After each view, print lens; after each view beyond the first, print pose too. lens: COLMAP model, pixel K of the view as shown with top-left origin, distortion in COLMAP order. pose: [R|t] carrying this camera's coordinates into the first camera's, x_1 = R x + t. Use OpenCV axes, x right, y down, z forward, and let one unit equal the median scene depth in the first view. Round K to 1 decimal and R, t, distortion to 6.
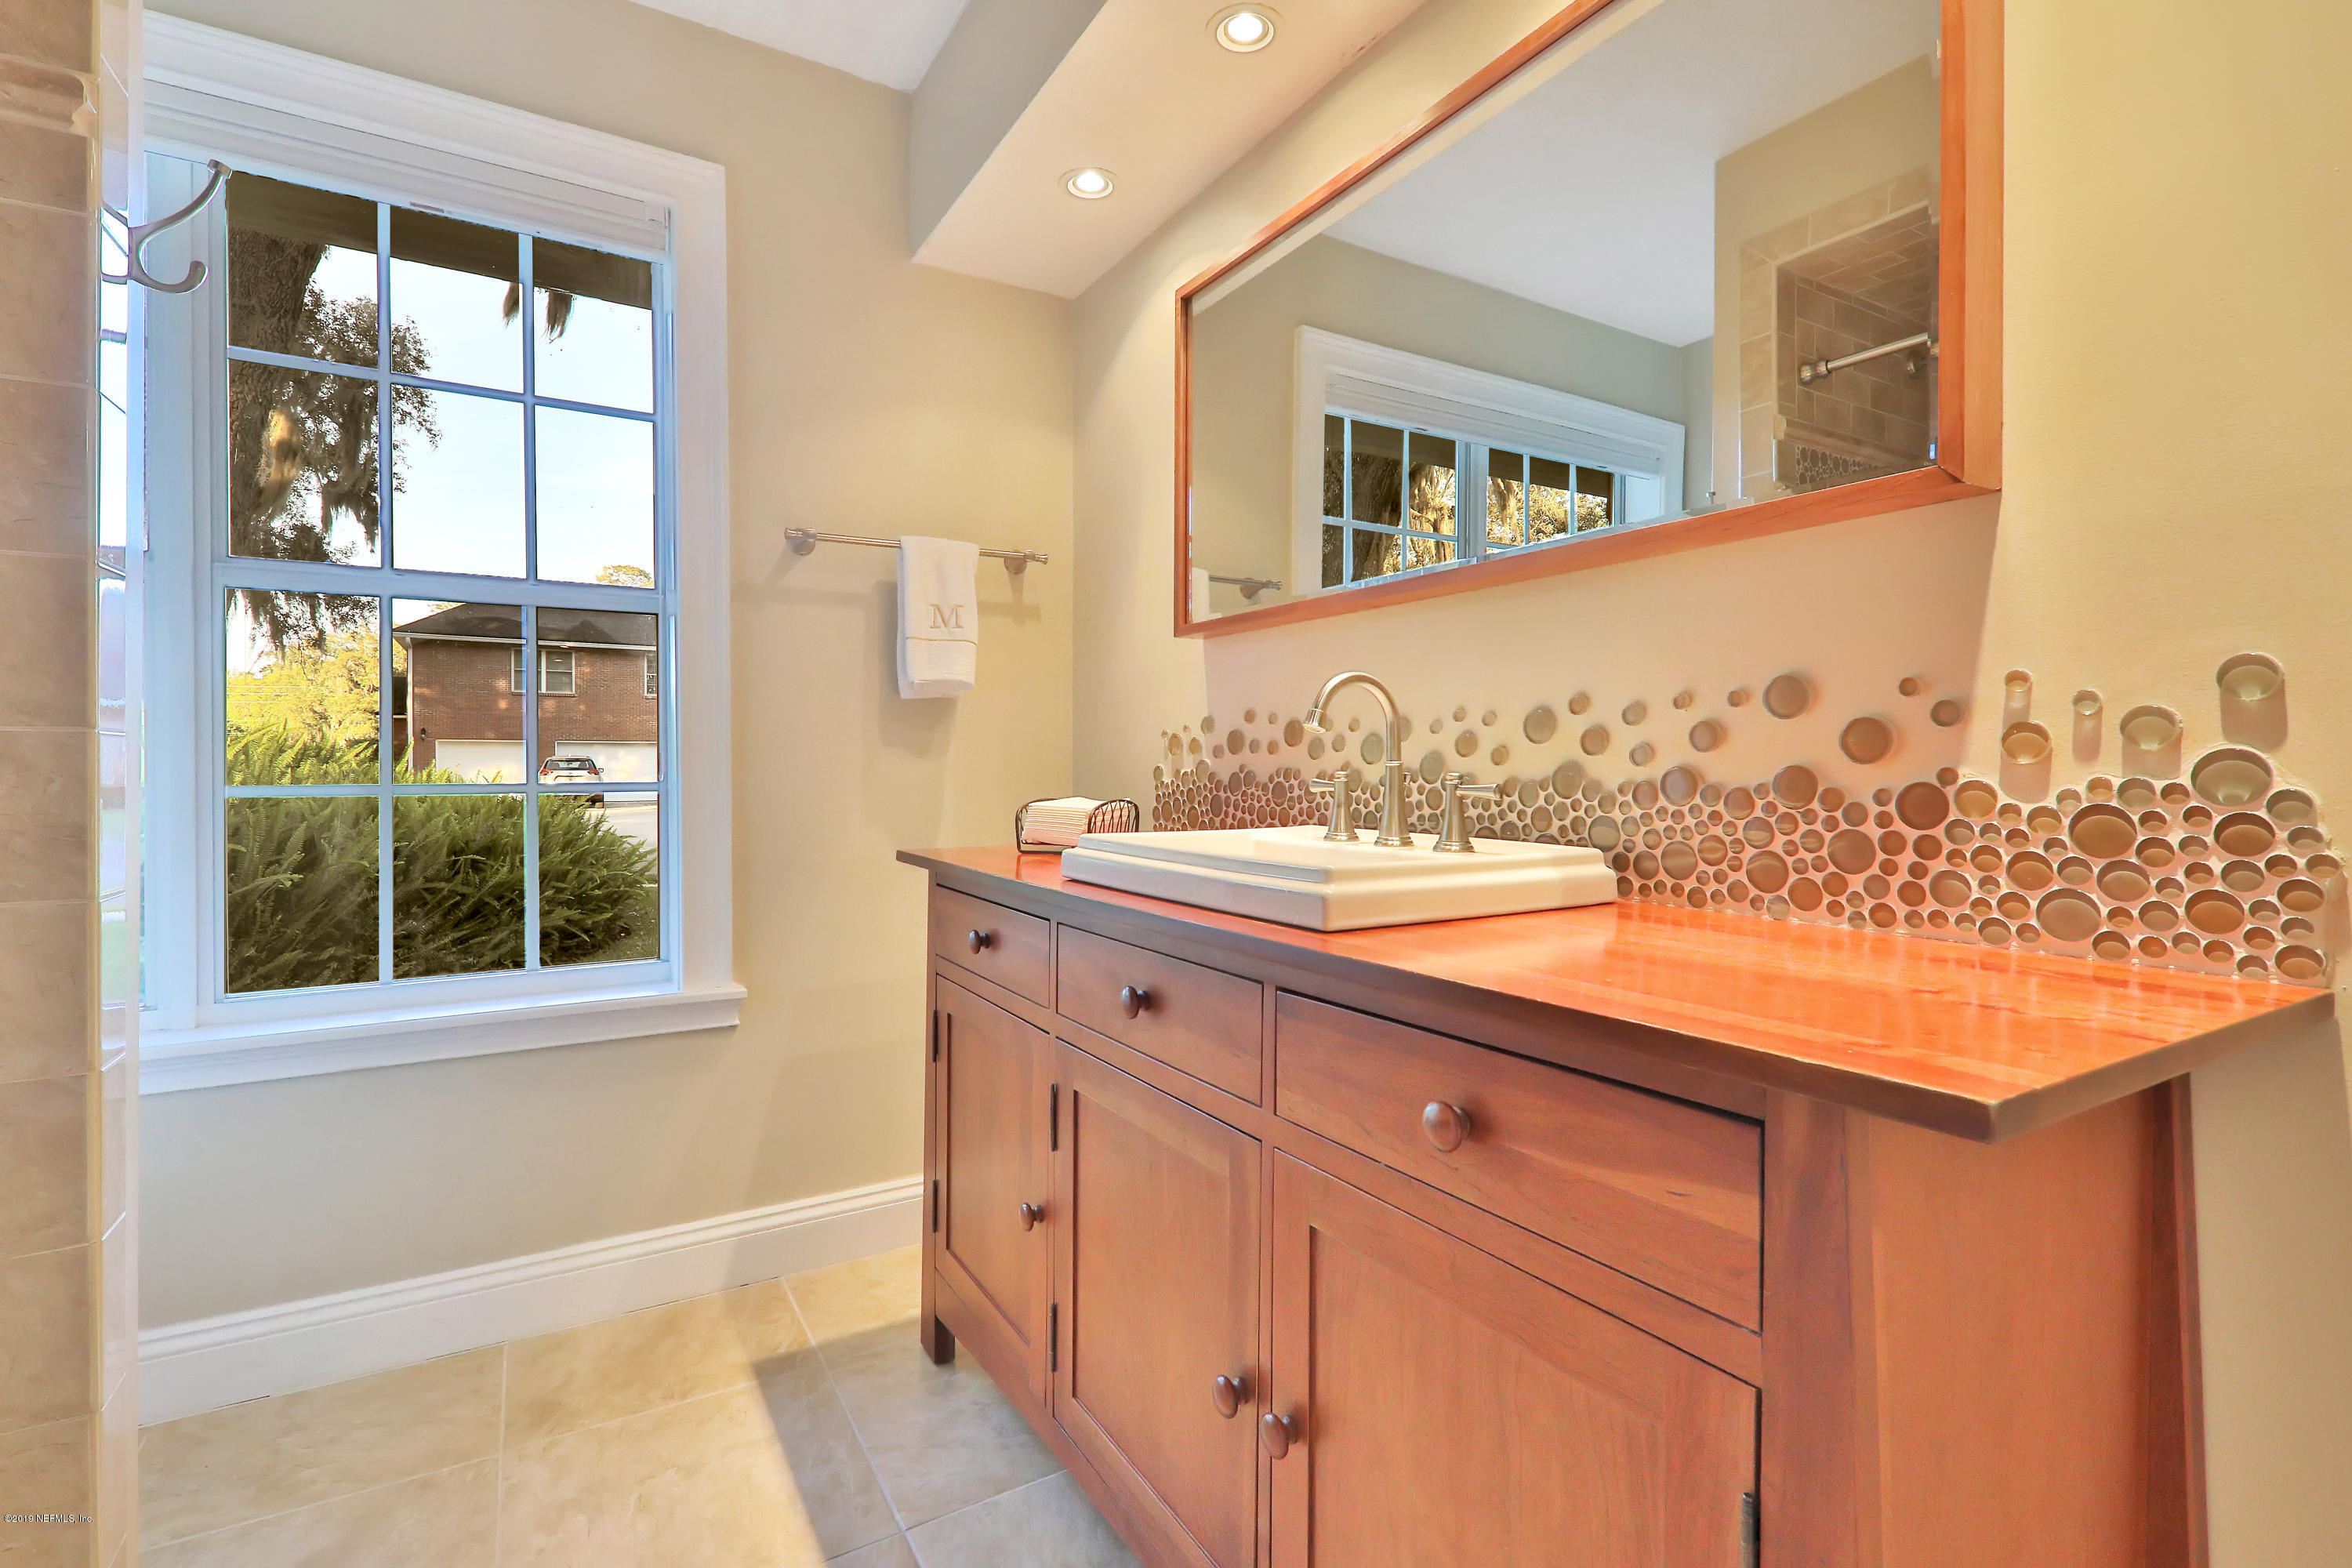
lens RADIAL K [[1047.1, 0, 1176.0], [0, 1047.1, 784.0], [0, 0, 1]] dist [0.002468, 0.000055]
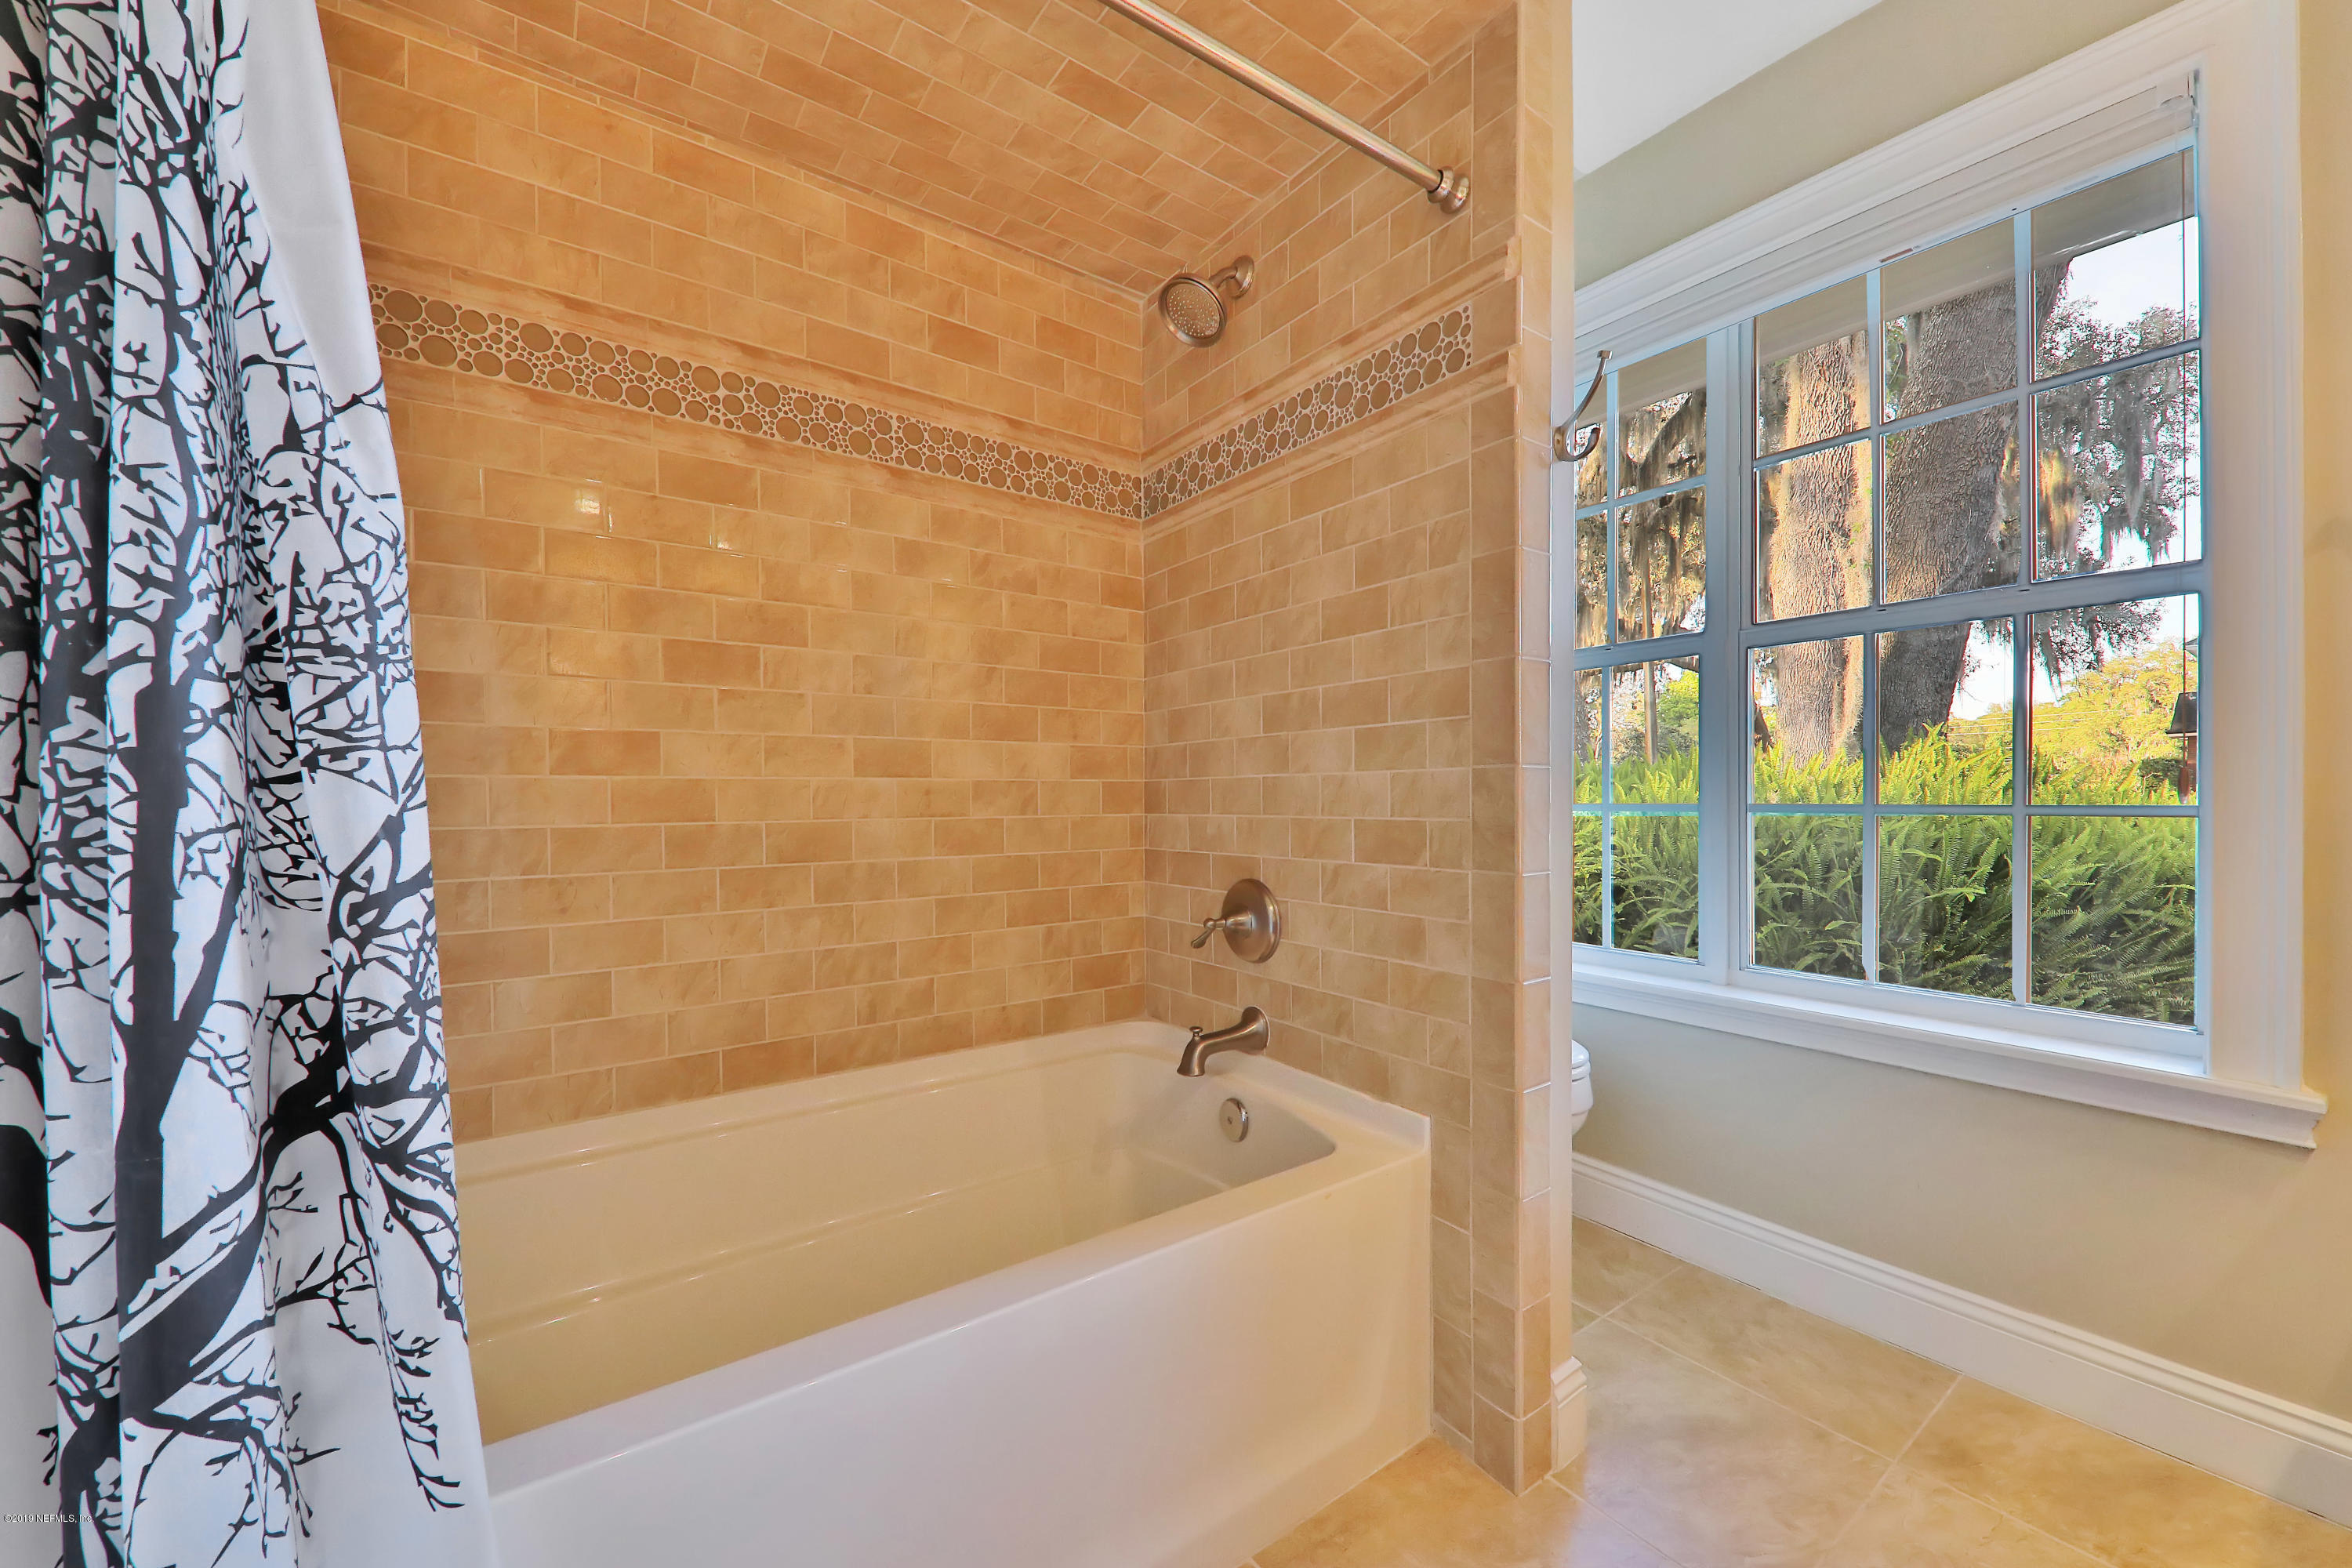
lens RADIAL K [[922.3, 0, 1173.6], [0, 922.3, 816.0], [0, 0, 1]] dist [-0.000158, -0.000200]
pose [[0.087633, 0.026847, -0.995791, 0.129851], [-0.013112, 0.999581, 0.025795, -0.001779], [0.996067, 0.010796, 0.087948, 0.165649]]
